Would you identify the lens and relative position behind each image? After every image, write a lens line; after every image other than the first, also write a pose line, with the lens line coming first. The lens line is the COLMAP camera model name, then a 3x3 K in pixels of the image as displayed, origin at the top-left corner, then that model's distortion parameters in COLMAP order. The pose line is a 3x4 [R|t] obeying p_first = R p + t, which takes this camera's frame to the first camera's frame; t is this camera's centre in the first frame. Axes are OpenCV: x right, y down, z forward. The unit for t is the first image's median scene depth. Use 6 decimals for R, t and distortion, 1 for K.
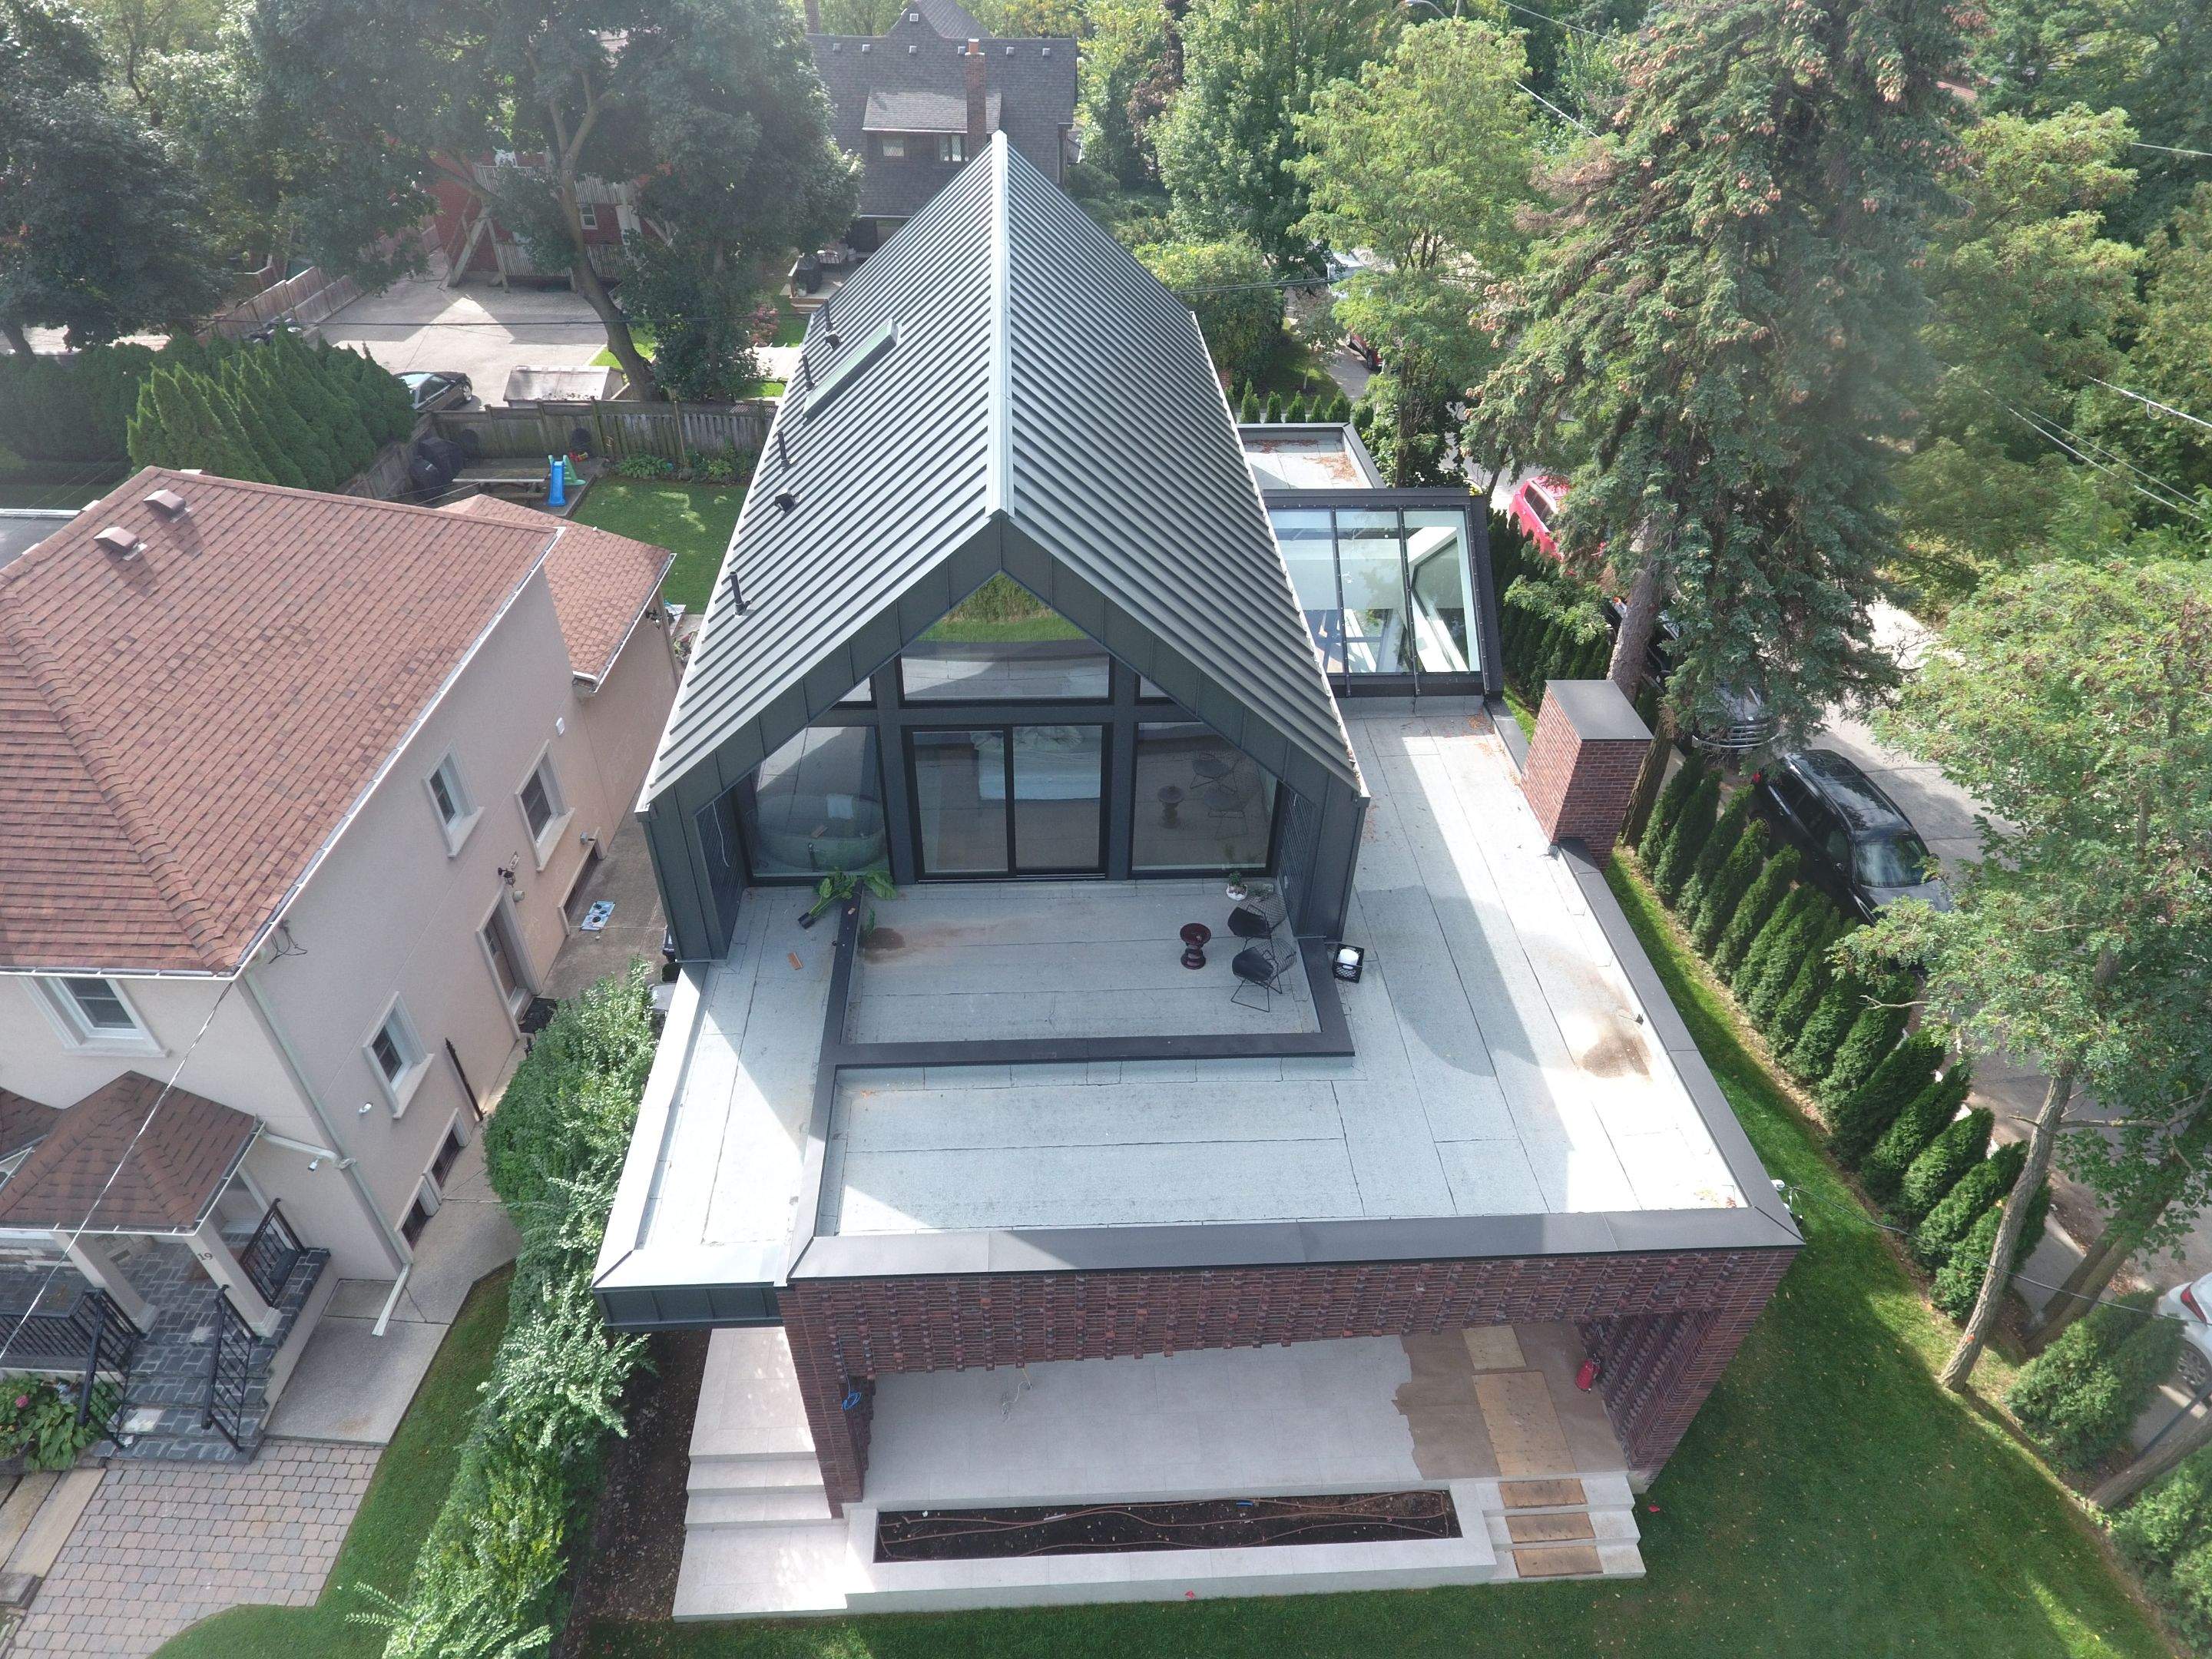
lens RADIAL K [[1292.6, 0, 1094.6], [0, 1292.6, 826.7], [0, 0, 1]] dist [-0.001198, -0.000781]
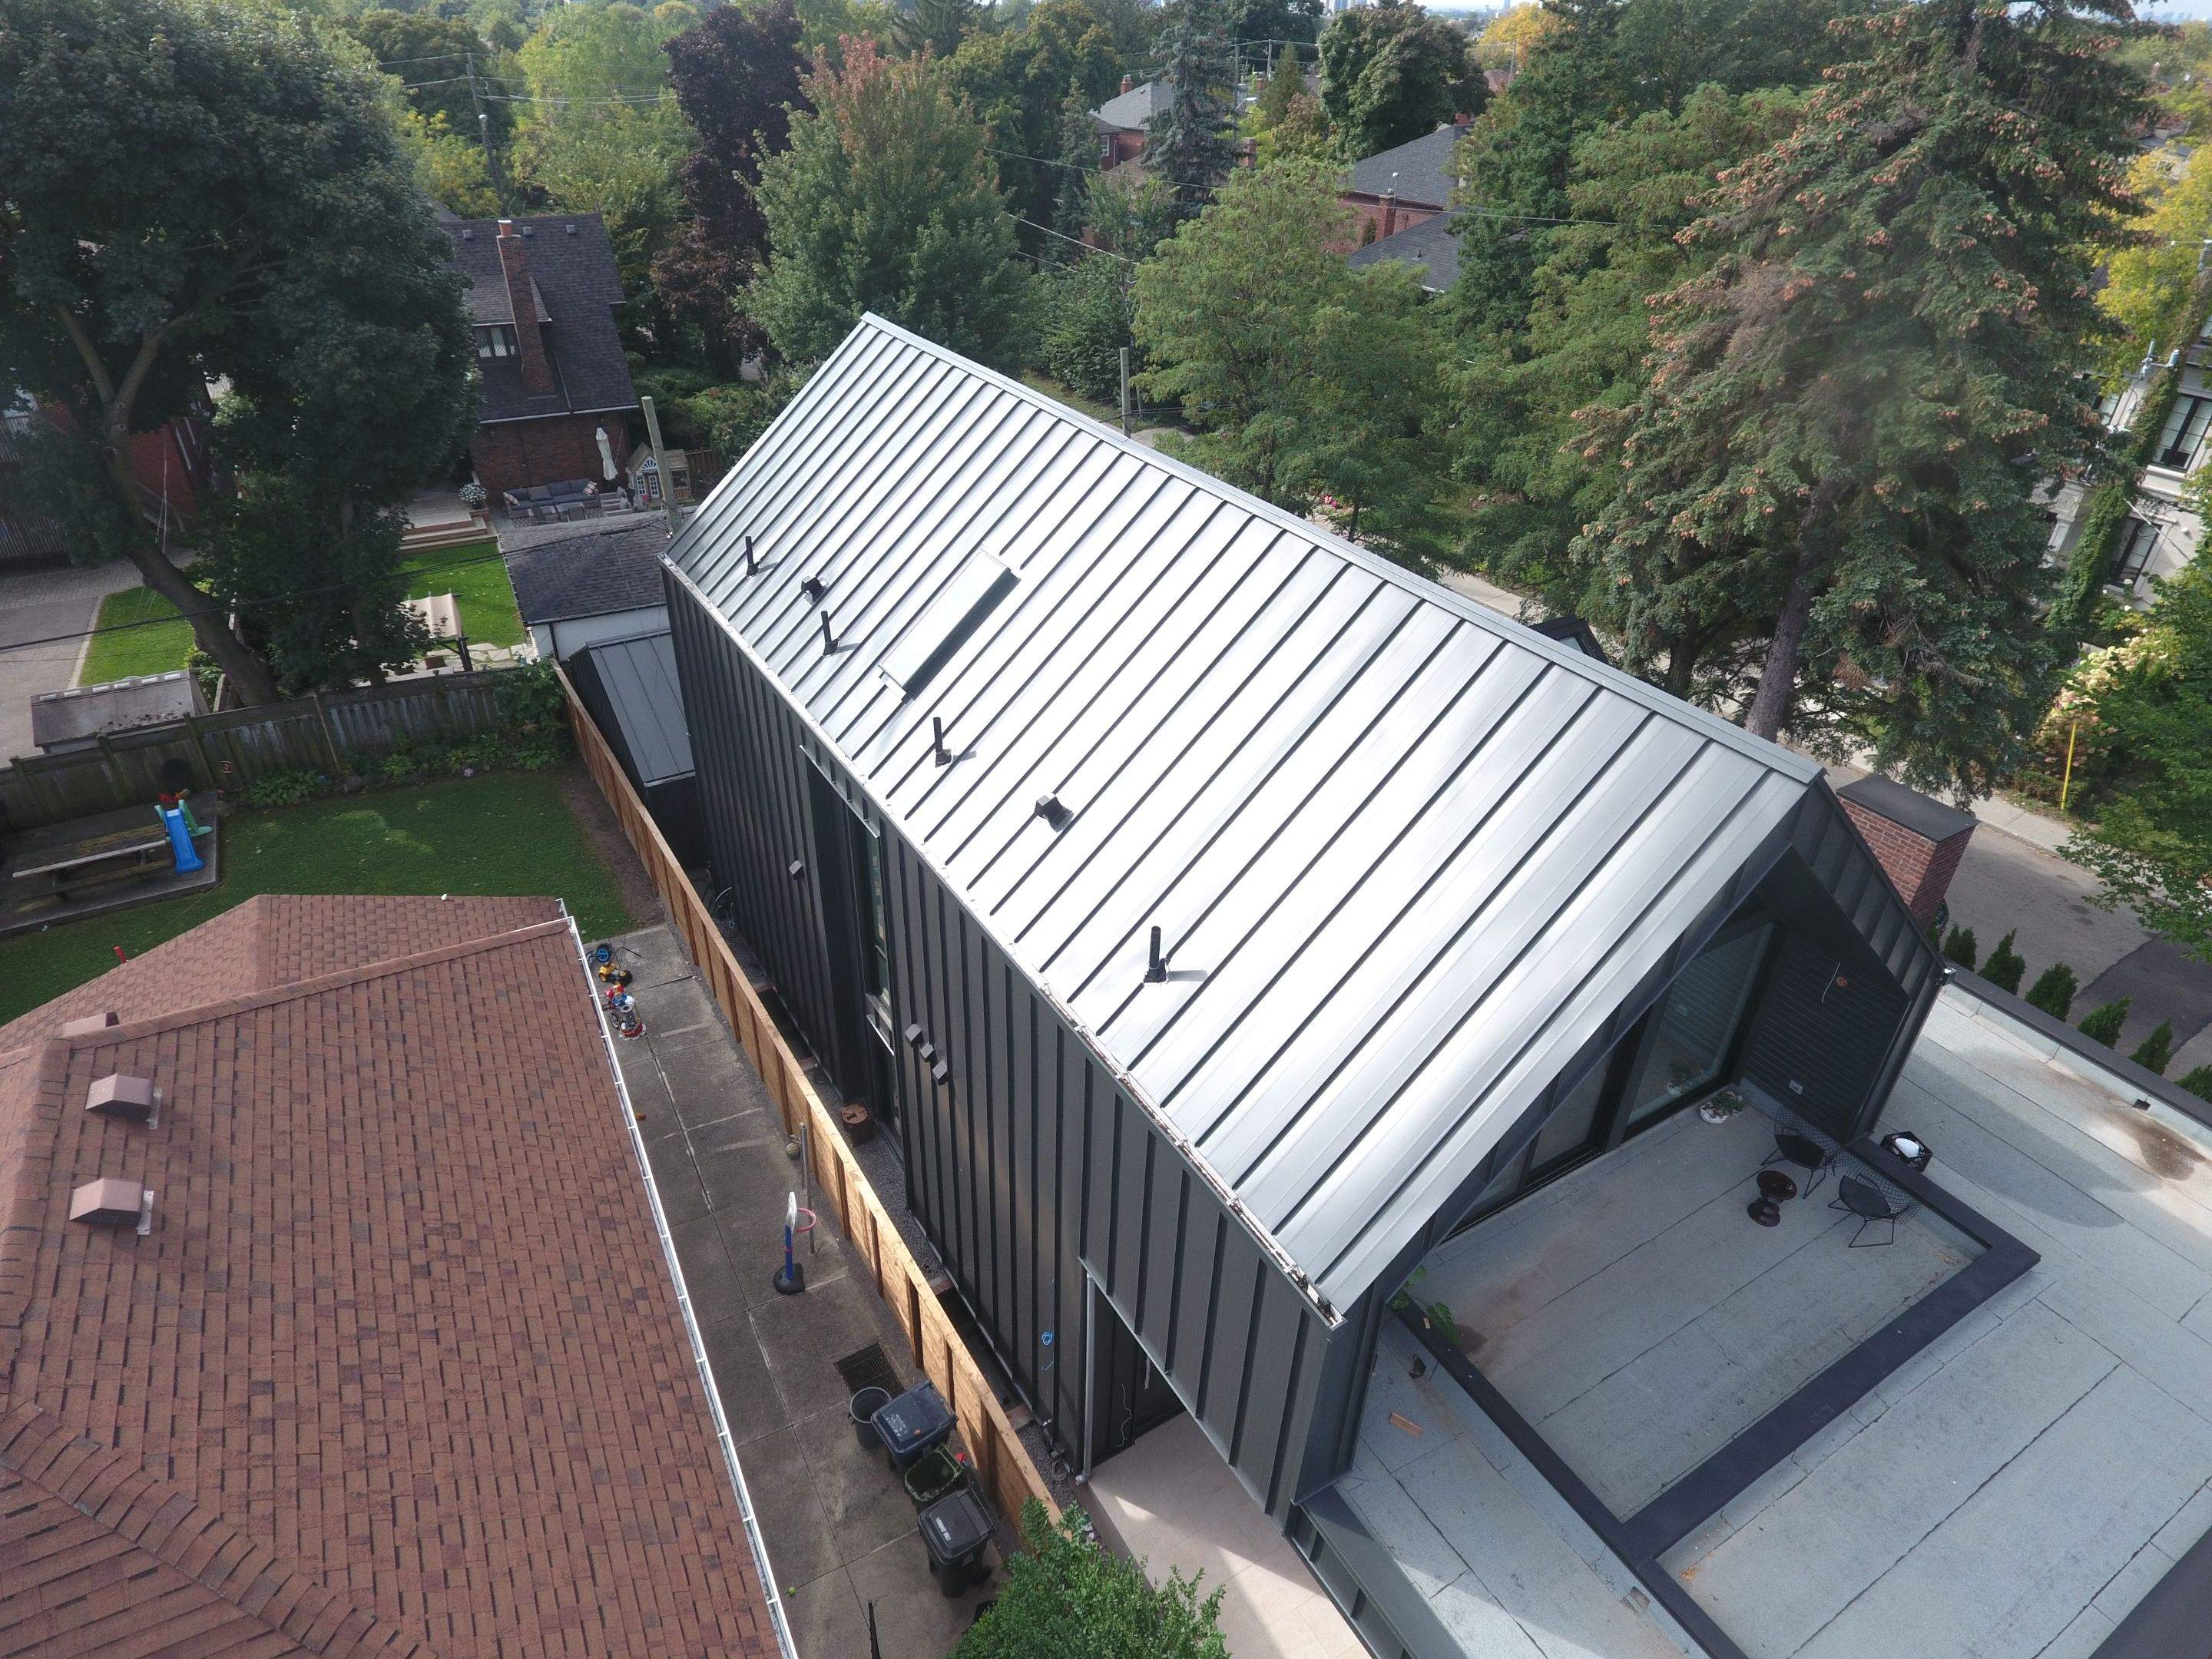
lens RADIAL K [[1293.8, 0, 1086.5], [0, 1293.8, 818.7], [0, 0, 1]] dist [-0.001671, -0.001135]
pose [[0.882044, -0.252903, 0.397541, -0.602571], [0.290876, 0.956038, -0.037179, -0.247636], [-0.370662, 0.148429, 0.916831, 0.366546]]
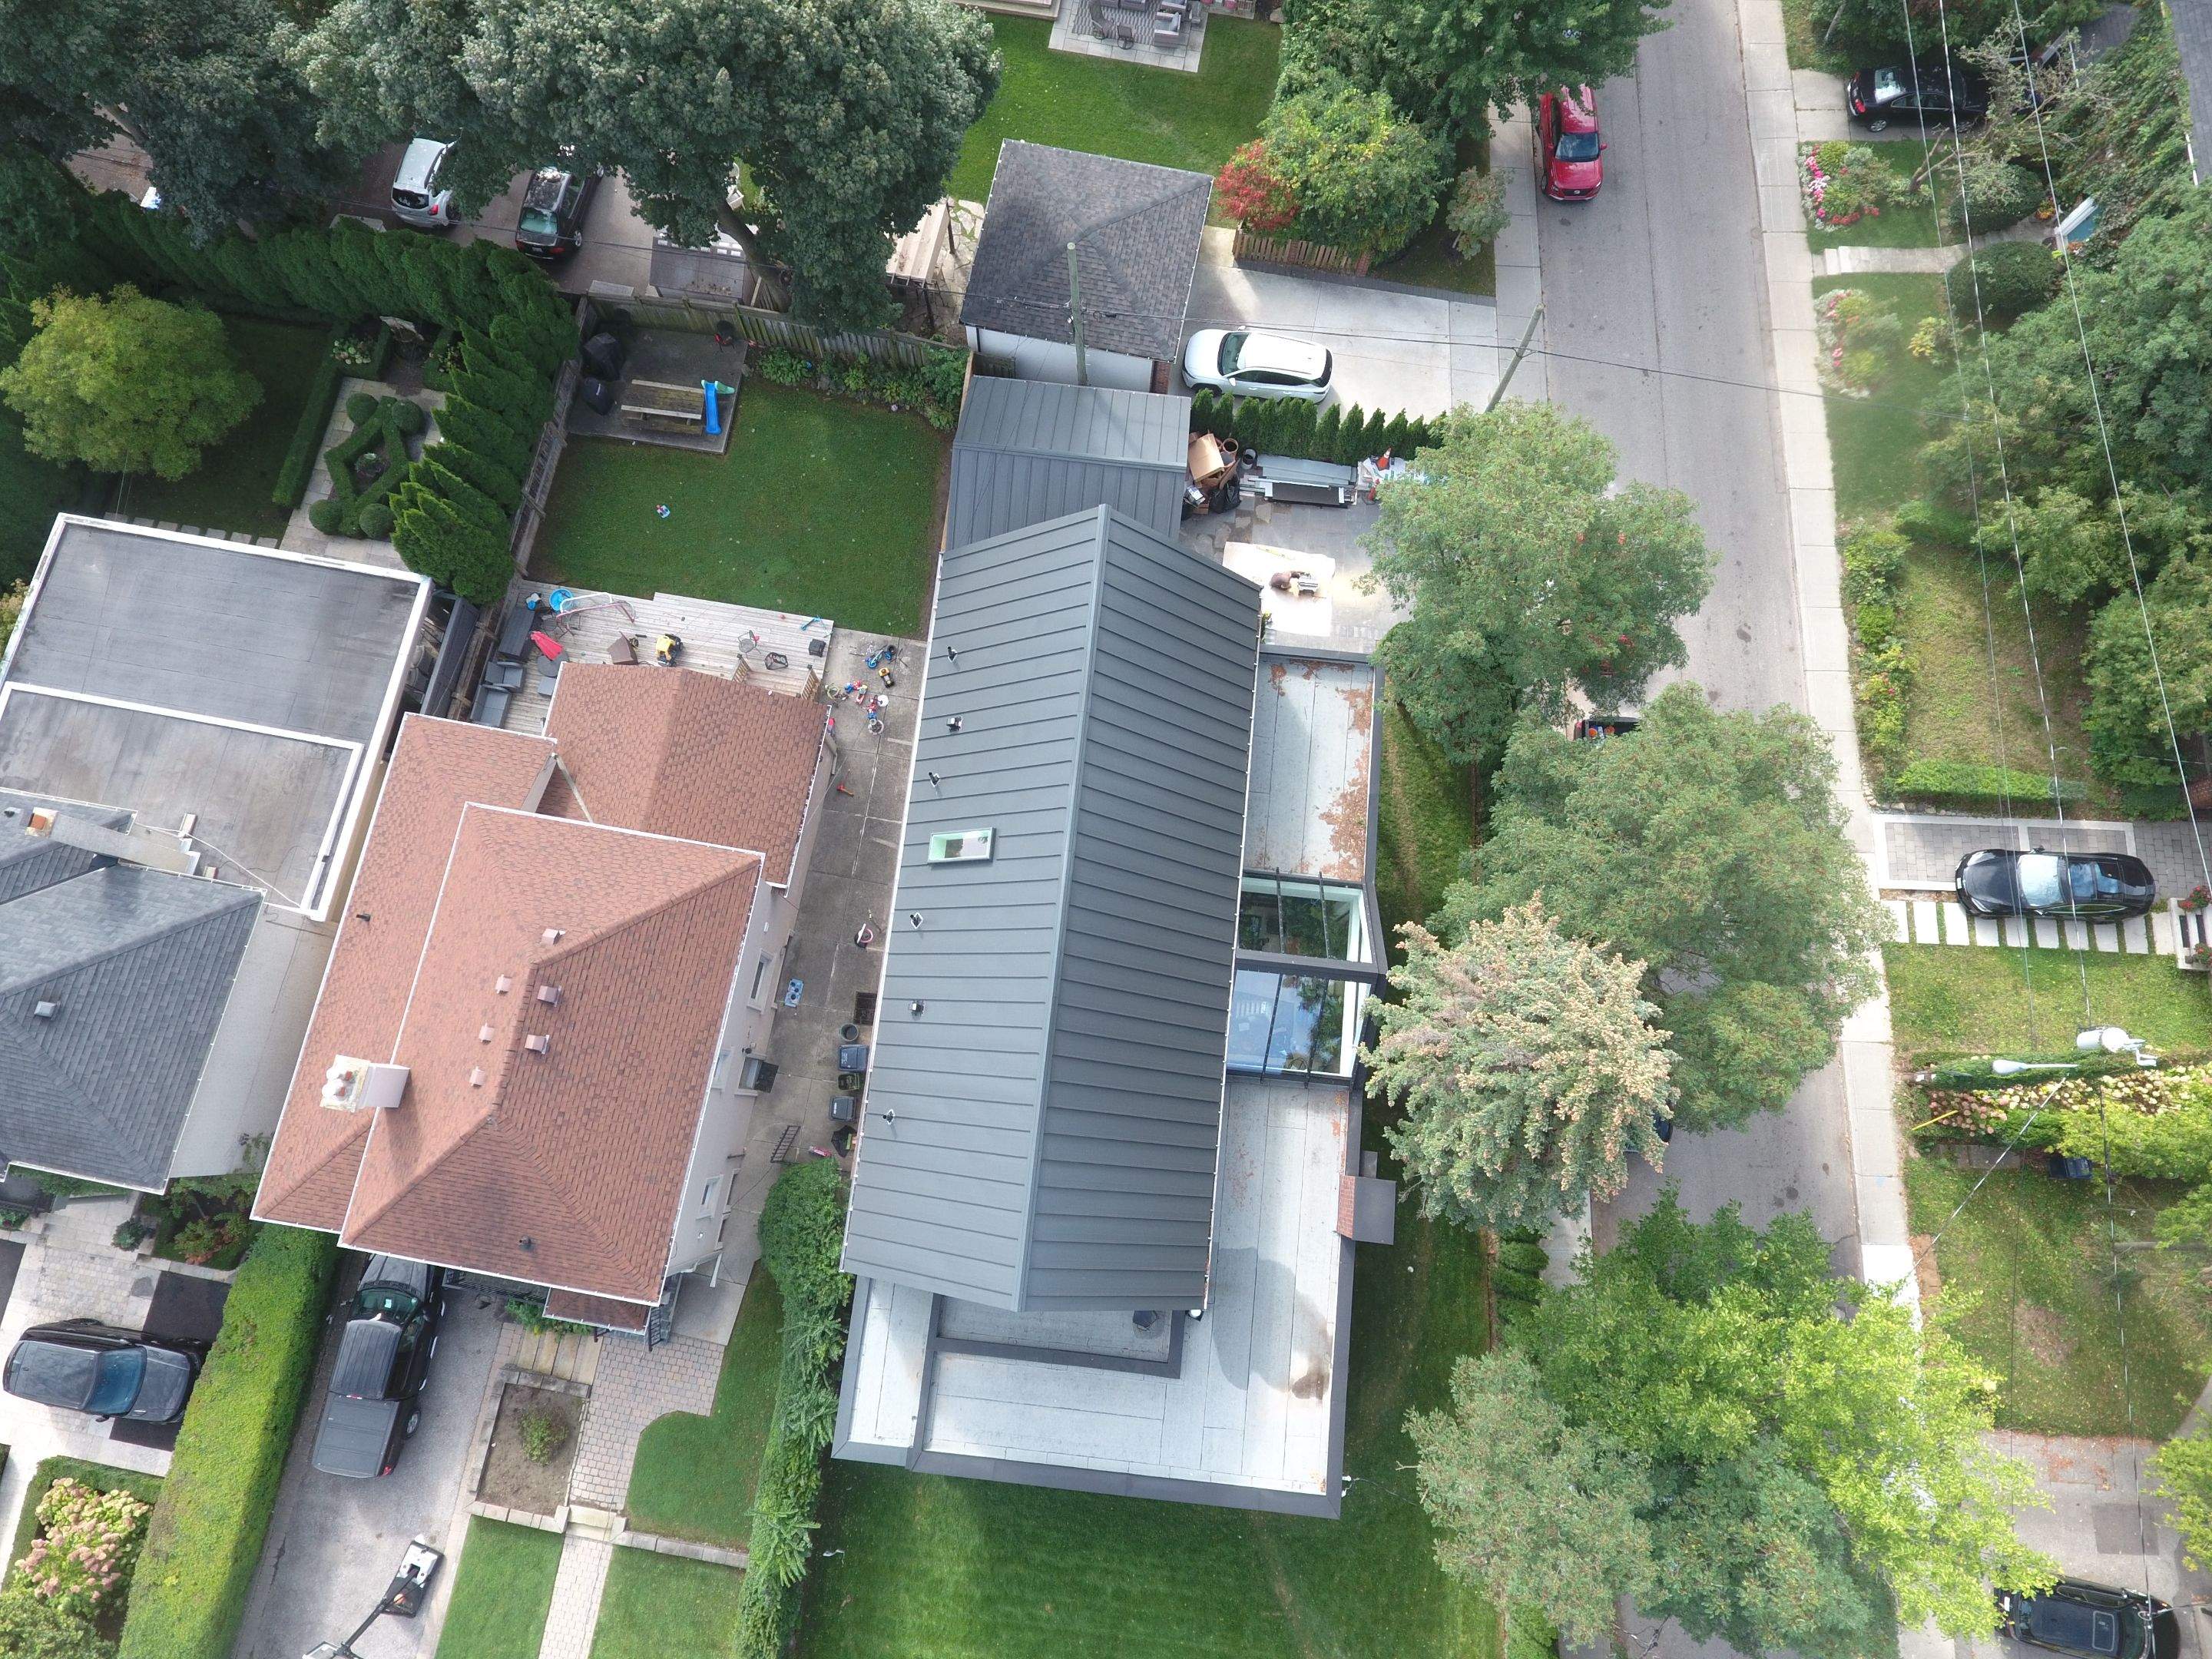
lens RADIAL K [[1285.7, 0, 1093.0], [0, 1285.7, 815.9], [0, 0, 1]] dist [0.002007, 0.000195]
pose [[0.987661, 0.152654, -0.034966, -0.001839], [-0.099292, 0.783048, 0.613984, -1.672387], [0.121107, -0.602937, 0.788543, -0.095430]]
